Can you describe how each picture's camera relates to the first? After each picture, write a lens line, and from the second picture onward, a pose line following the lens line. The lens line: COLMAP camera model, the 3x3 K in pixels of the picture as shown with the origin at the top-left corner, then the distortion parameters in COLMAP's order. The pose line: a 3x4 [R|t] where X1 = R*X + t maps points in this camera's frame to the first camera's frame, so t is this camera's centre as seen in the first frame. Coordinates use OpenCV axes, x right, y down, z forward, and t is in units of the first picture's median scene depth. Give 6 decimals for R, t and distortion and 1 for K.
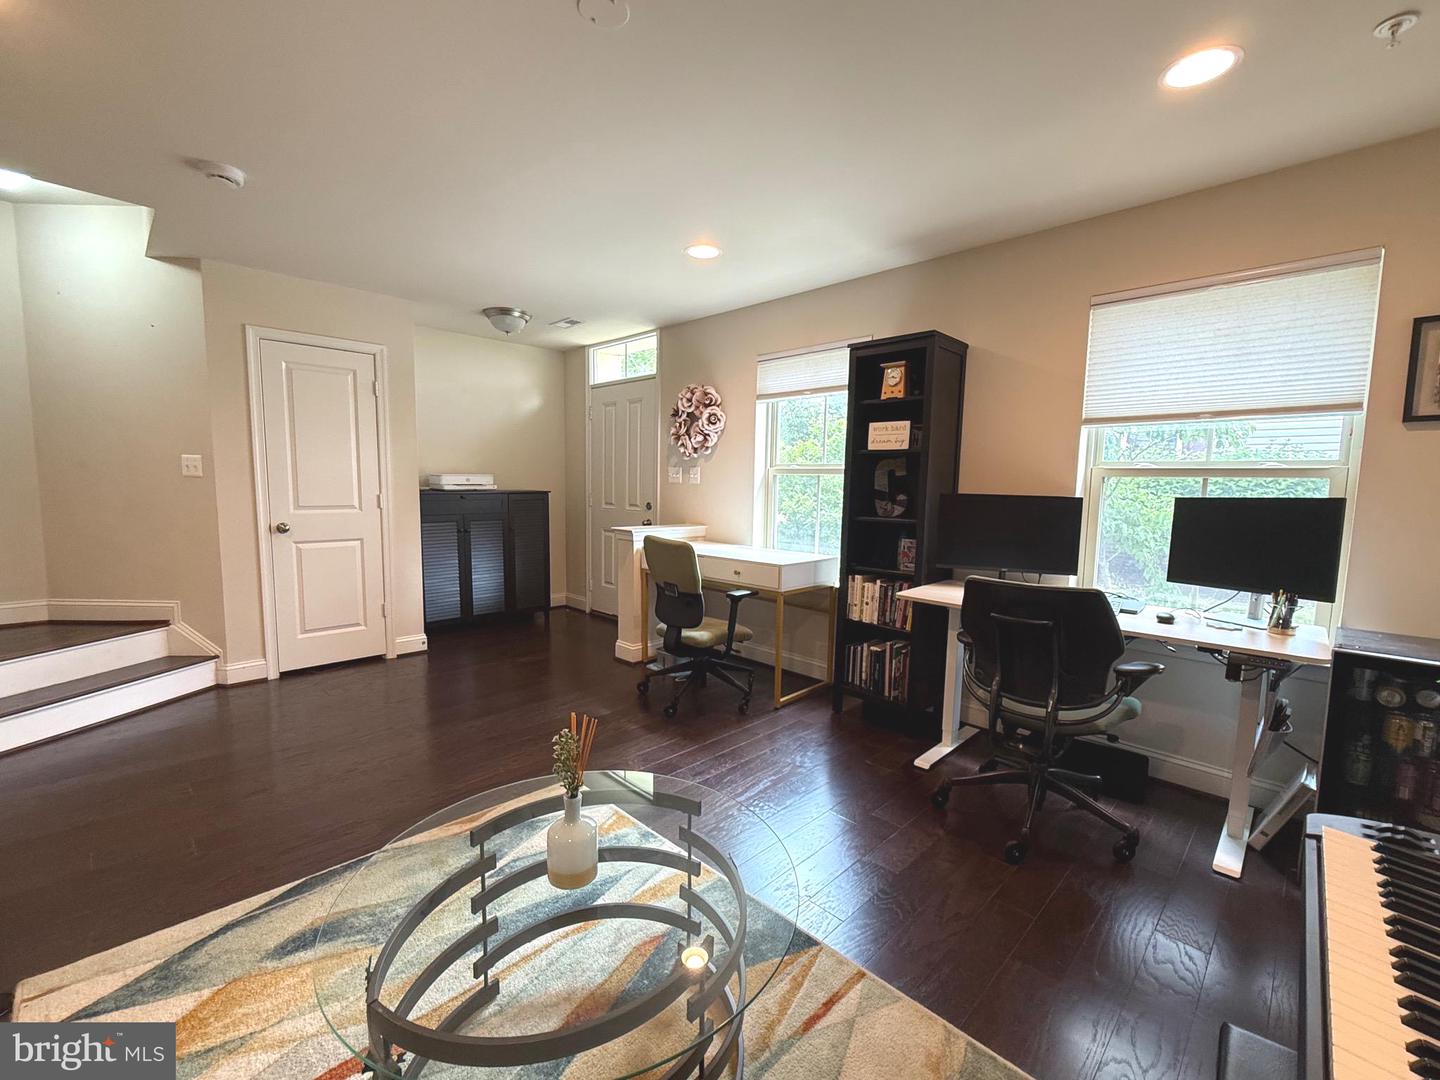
lens RADIAL K [[607.6, 0, 720.0], [0, 607.6, 540.0], [0, 0, 1]] dist [-0.000747, -0.000033]
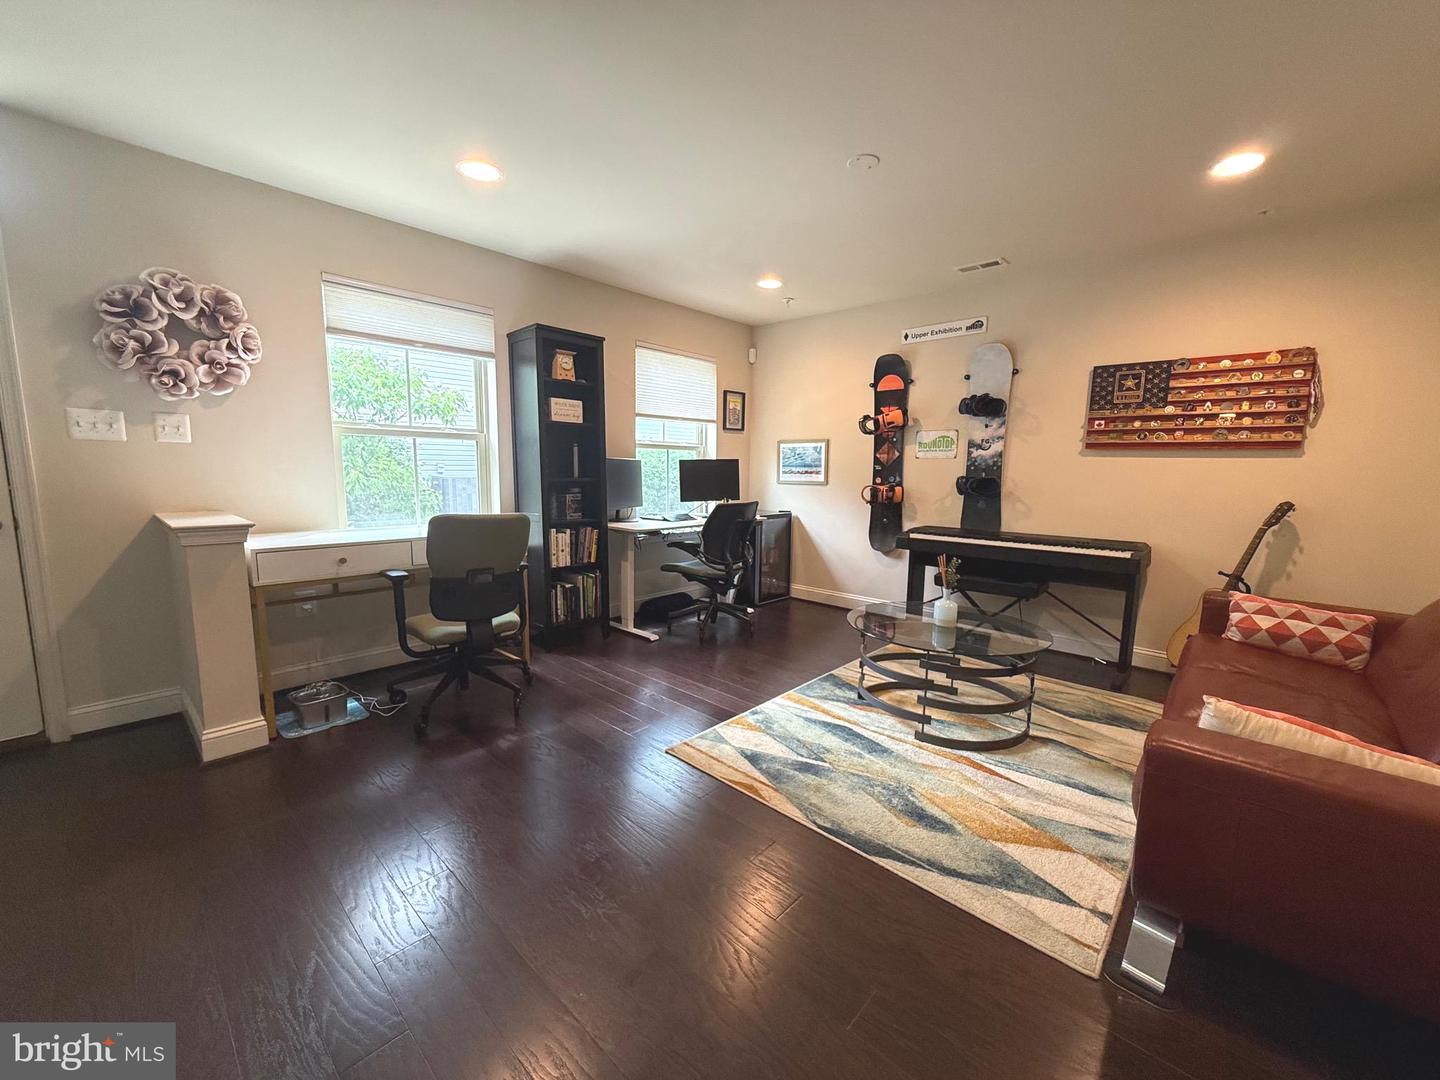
lens RADIAL K [[574.6, 0, 718.2], [0, 574.6, 537.7], [0, 0, 1]] dist [-0.001236, 0.000242]
pose [[-0.028146, -0.140895, 0.989624, -1.039043], [0.076883, 0.986779, 0.142676, -0.068935], [-0.996643, 0.080101, -0.016941, 0.833231]]
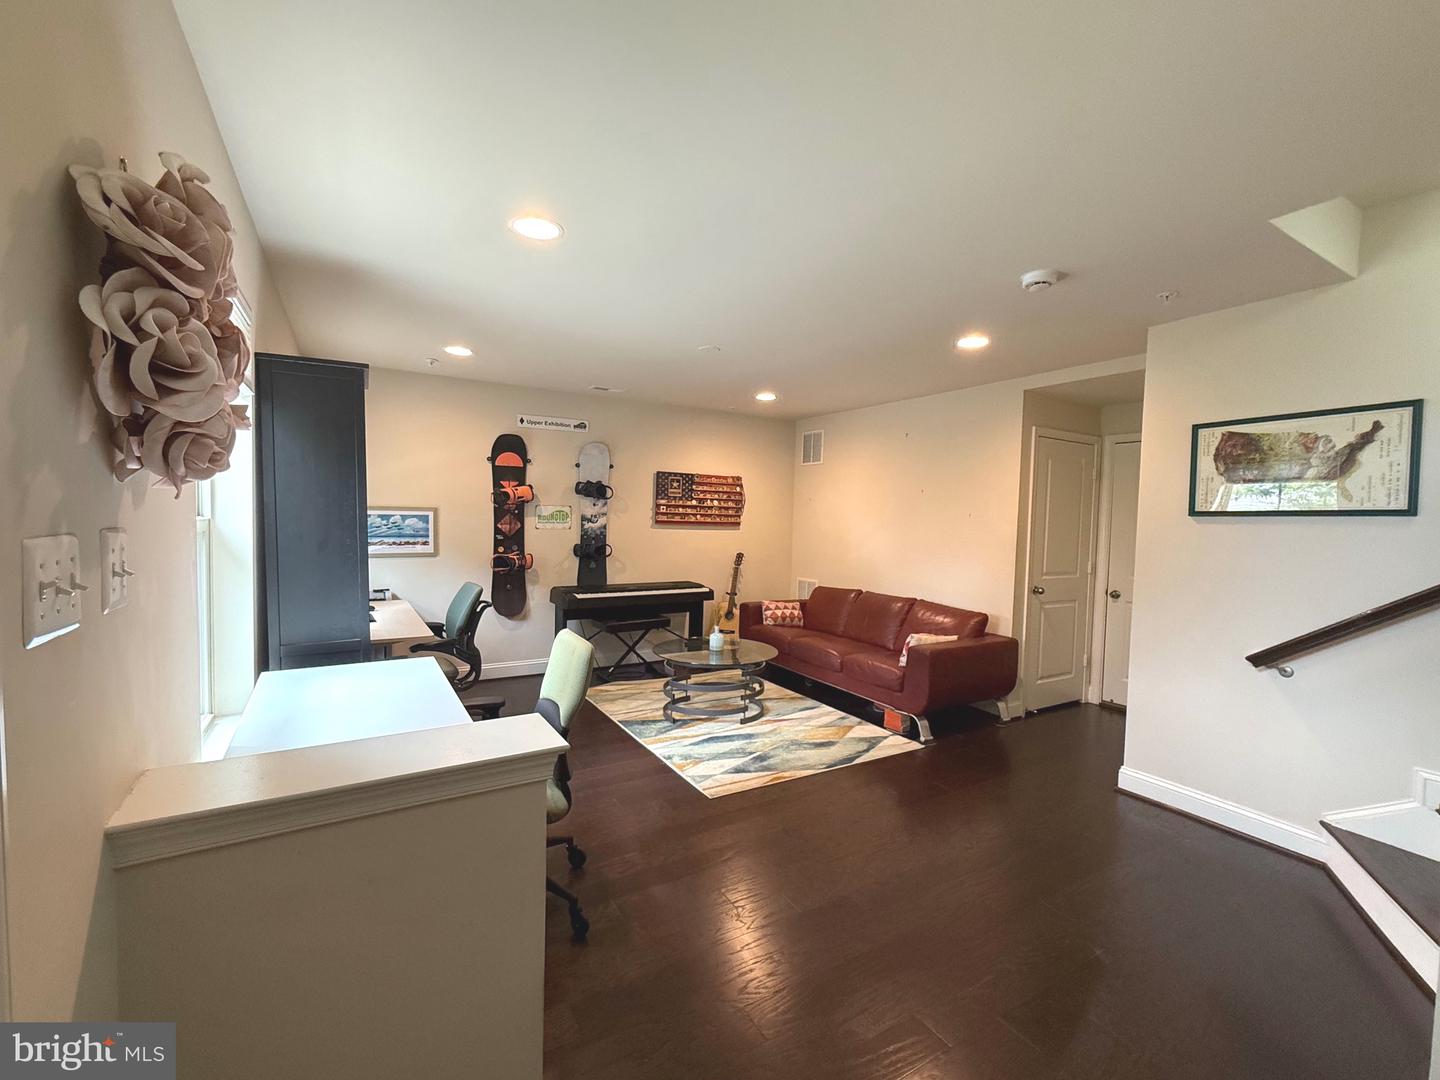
lens RADIAL K [[607.6, 0, 720.0], [0, 607.6, 540.0], [0, 0, 1]] dist [-0.000747, -0.000033]
pose [[-0.966451, -0.053747, 0.251165, -0.493750], [-0.019927, 0.990604, 0.135302, -0.249448], [-0.256077, 0.125757, -0.958441, 1.916648]]
